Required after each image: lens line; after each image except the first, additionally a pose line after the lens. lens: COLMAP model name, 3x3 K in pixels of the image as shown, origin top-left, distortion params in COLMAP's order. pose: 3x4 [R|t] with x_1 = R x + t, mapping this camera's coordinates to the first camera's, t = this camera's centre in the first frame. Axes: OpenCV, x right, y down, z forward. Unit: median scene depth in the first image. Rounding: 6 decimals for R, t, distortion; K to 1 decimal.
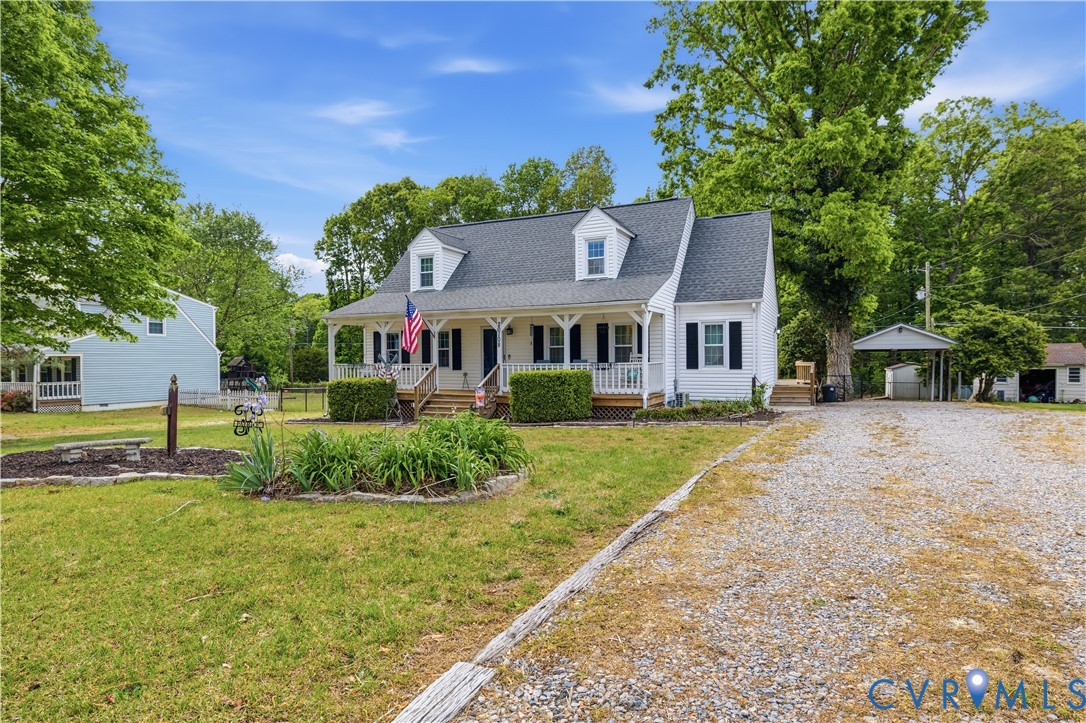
lens RADIAL K [[630.2, 0, 541.8], [0, 630.2, 371.7], [0, 0, 1]] dist [-0.006074, 0.001229]
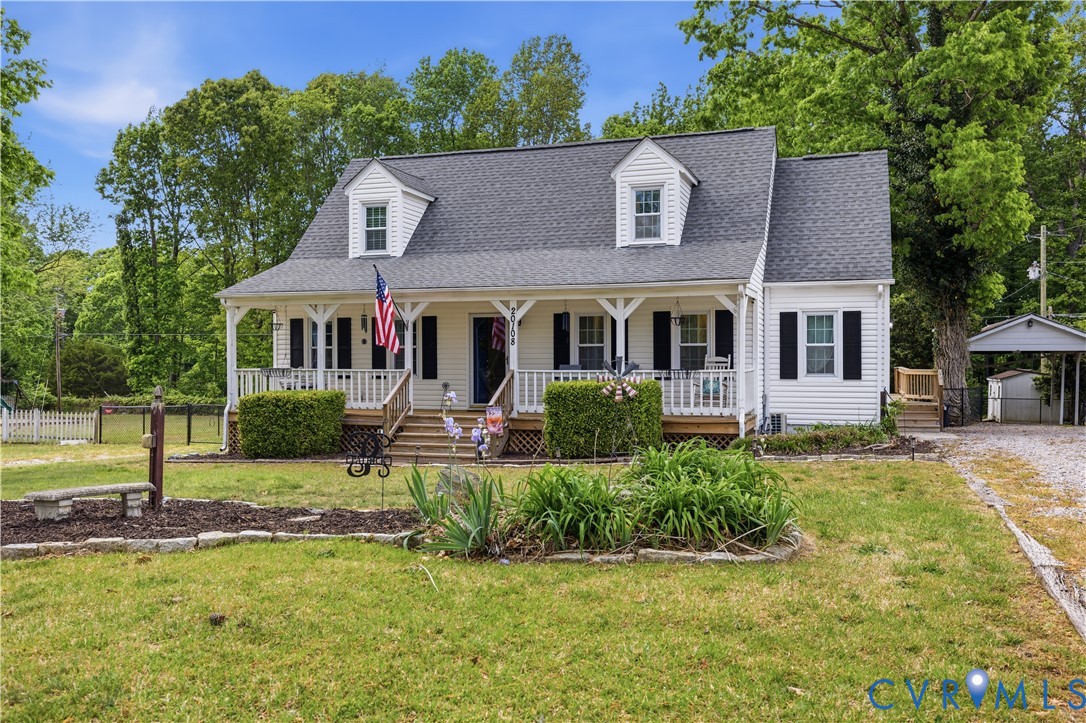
lens RADIAL K [[984.5, 0, 546.2], [0, 984.5, 380.4], [0, 0, 1]] dist [0.008798, -0.010541]
pose [[0.992426, 0.003926, 0.122779, -0.139217], [-0.003873, 0.999992, -0.000669, -0.001068], [-0.122780, 0.000189, 0.992434, -0.031898]]
